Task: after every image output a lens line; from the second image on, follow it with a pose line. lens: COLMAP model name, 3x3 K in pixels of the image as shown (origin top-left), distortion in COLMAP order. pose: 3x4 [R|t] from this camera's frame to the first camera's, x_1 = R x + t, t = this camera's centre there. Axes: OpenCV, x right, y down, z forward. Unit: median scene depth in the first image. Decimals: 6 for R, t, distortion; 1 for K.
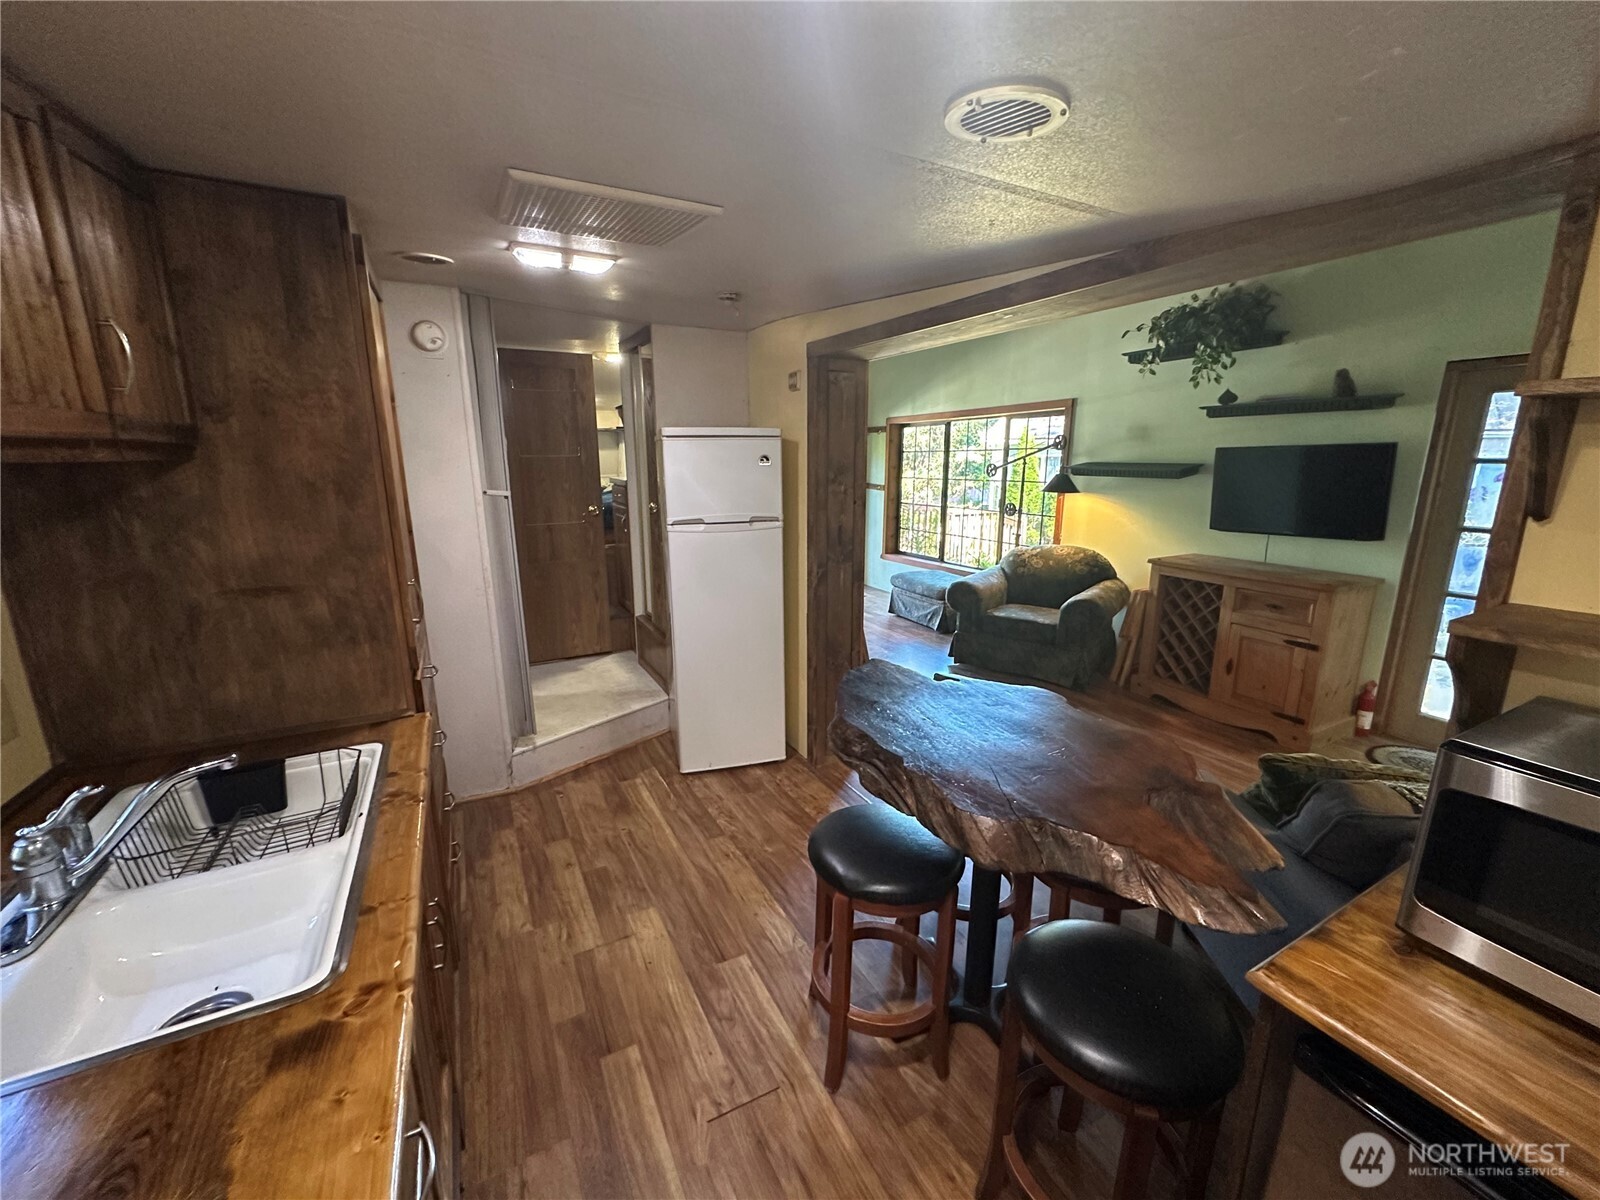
lens RADIAL K [[638.3, 0, 800.0], [0, 638.3, 600.1], [0, 0, 1]] dist [-0.005491, 0.000951]
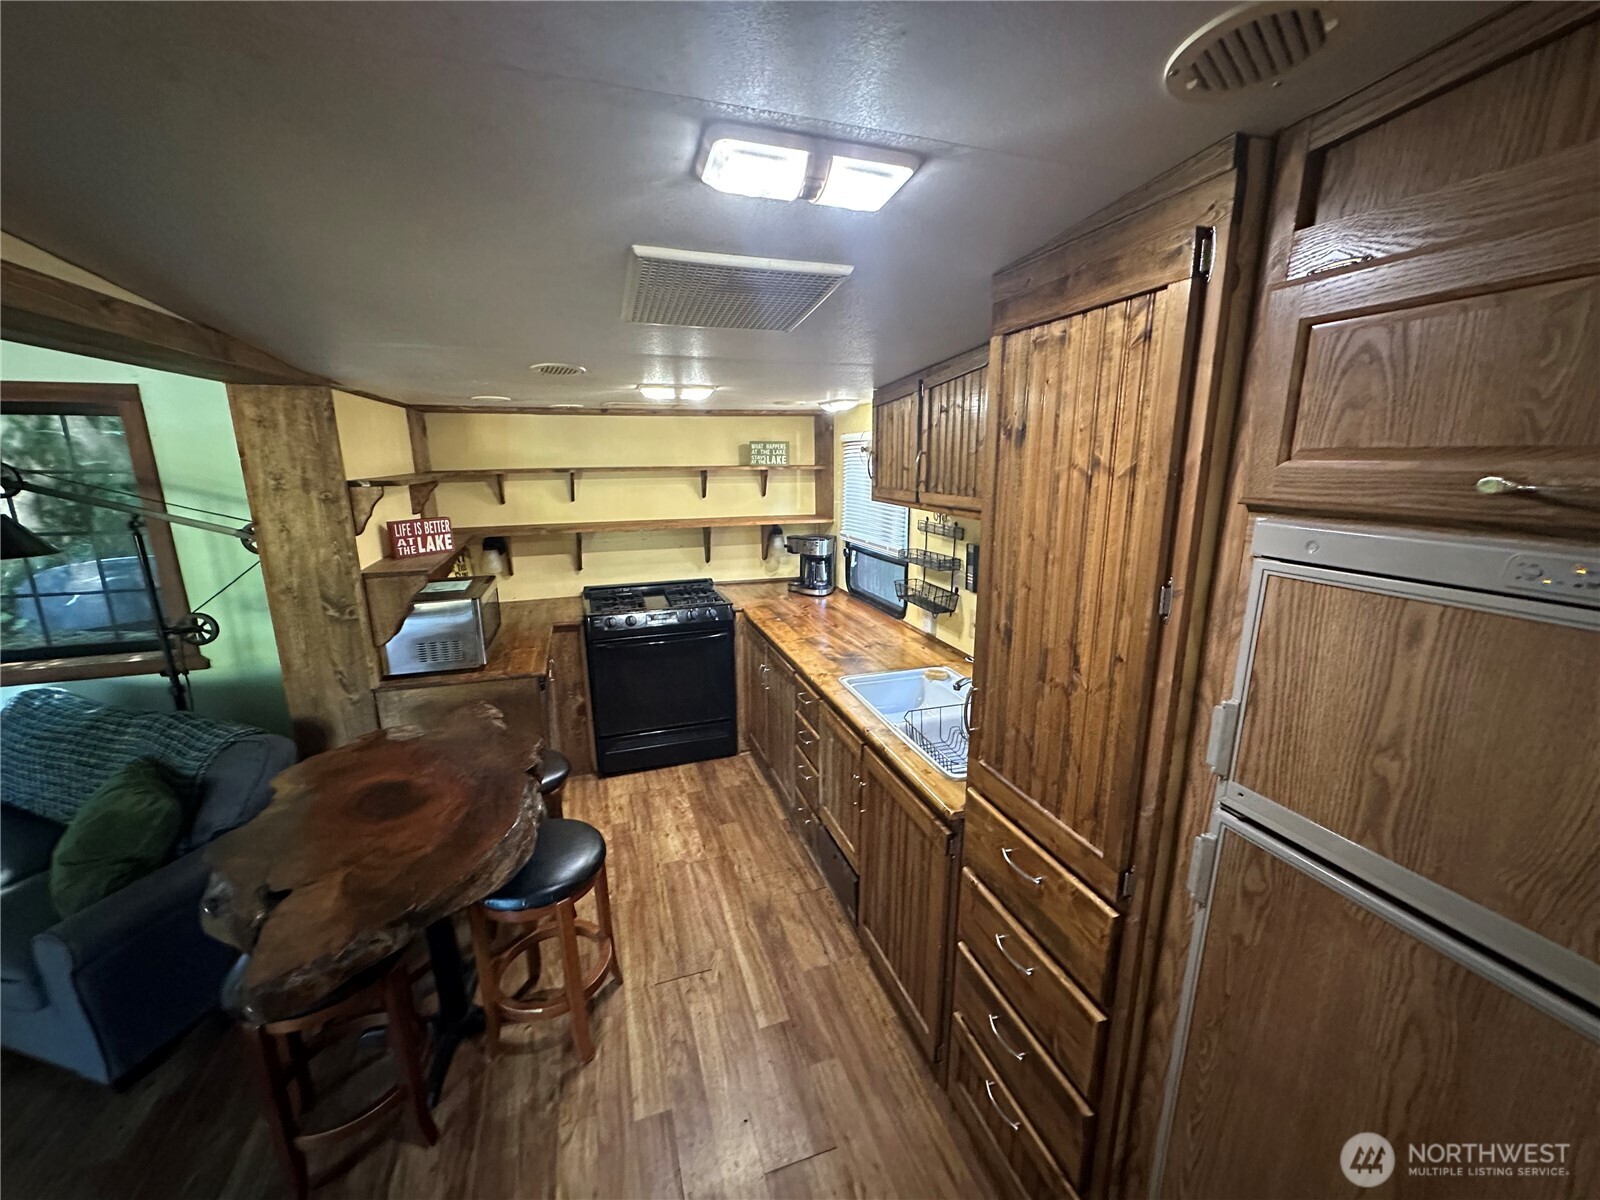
lens RADIAL K [[638.3, 0, 798.6], [0, 638.3, 600.1], [0, 0, 1]] dist [-0.005491, 0.000951]
pose [[-0.985523, -0.037222, 0.165408, -0.204370], [0.038968, 0.899754, 0.434655, -0.208943], [-0.165005, 0.434808, -0.885277, 0.701350]]
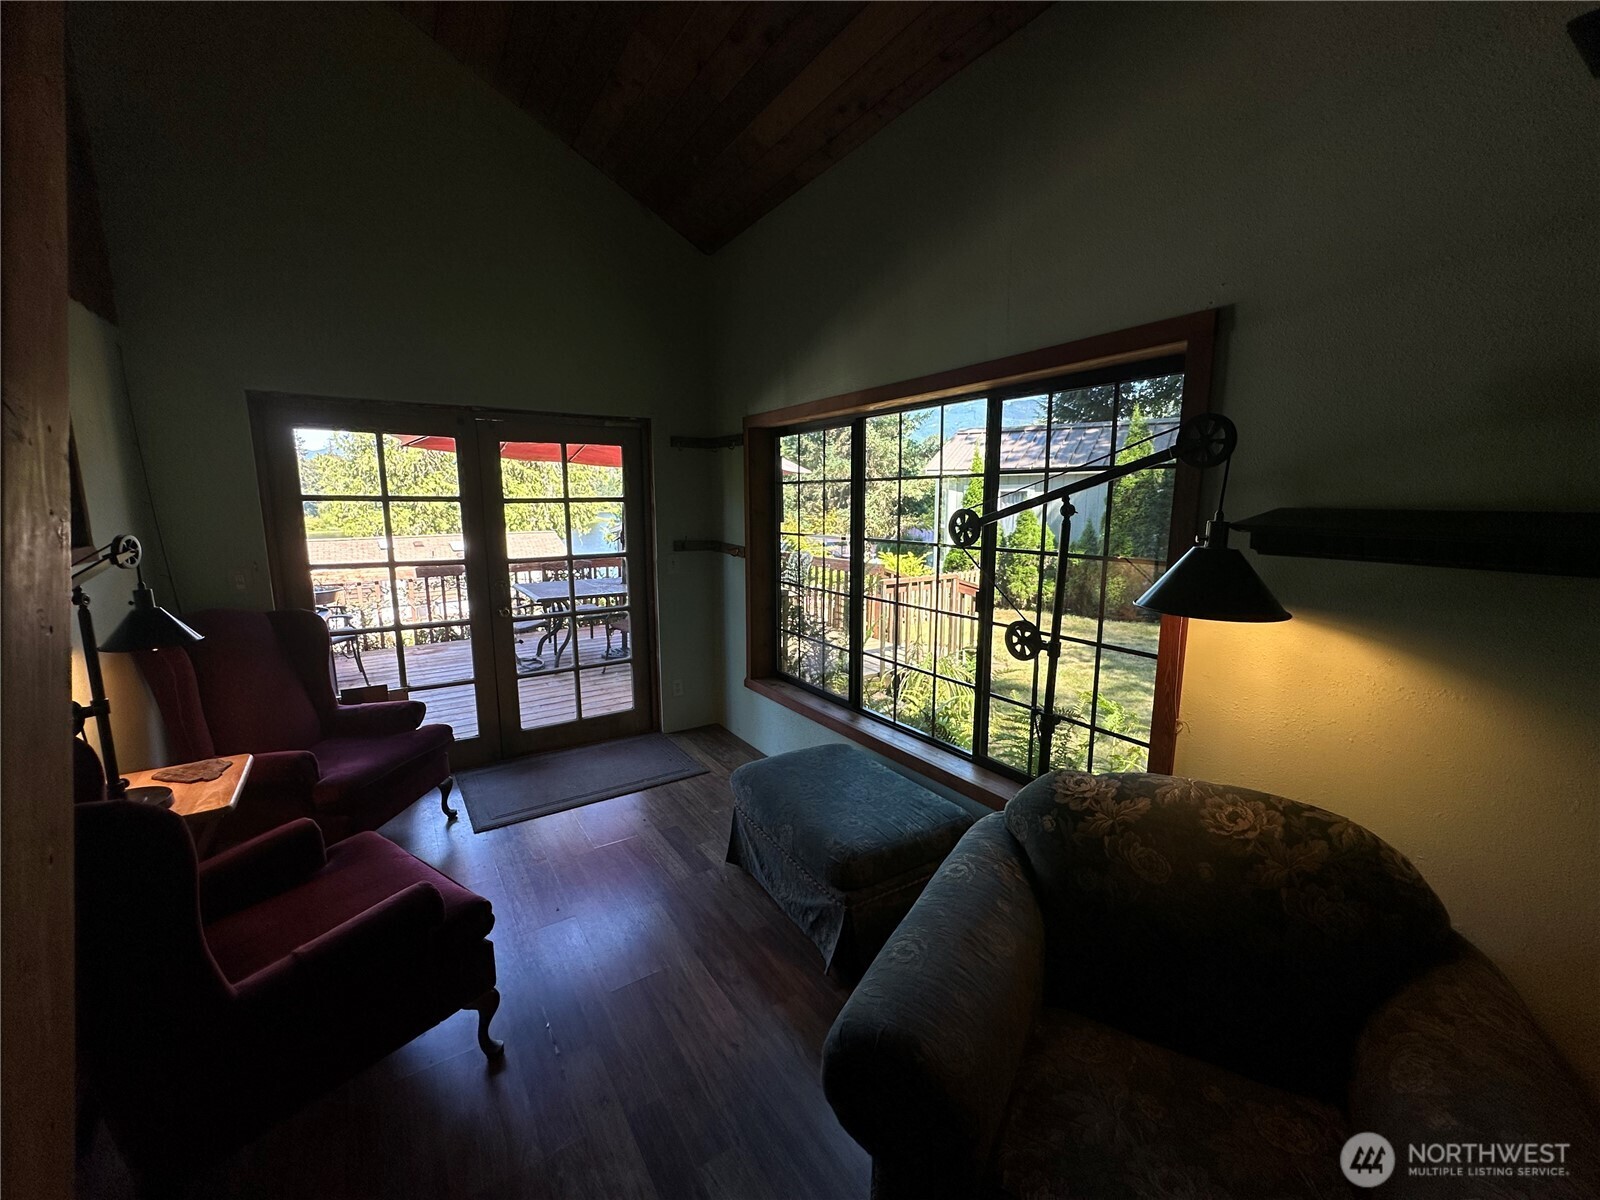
lens RADIAL K [[638.3, 0, 797.8], [0, 638.3, 601.5], [0, 0, 1]] dist [-0.005491, 0.000951]
pose [[0.996488, -0.020585, 0.081172, 0.241569], [0.024713, 0.998434, -0.050188, -0.201539], [-0.080011, 0.052018, 0.995436, 0.893549]]
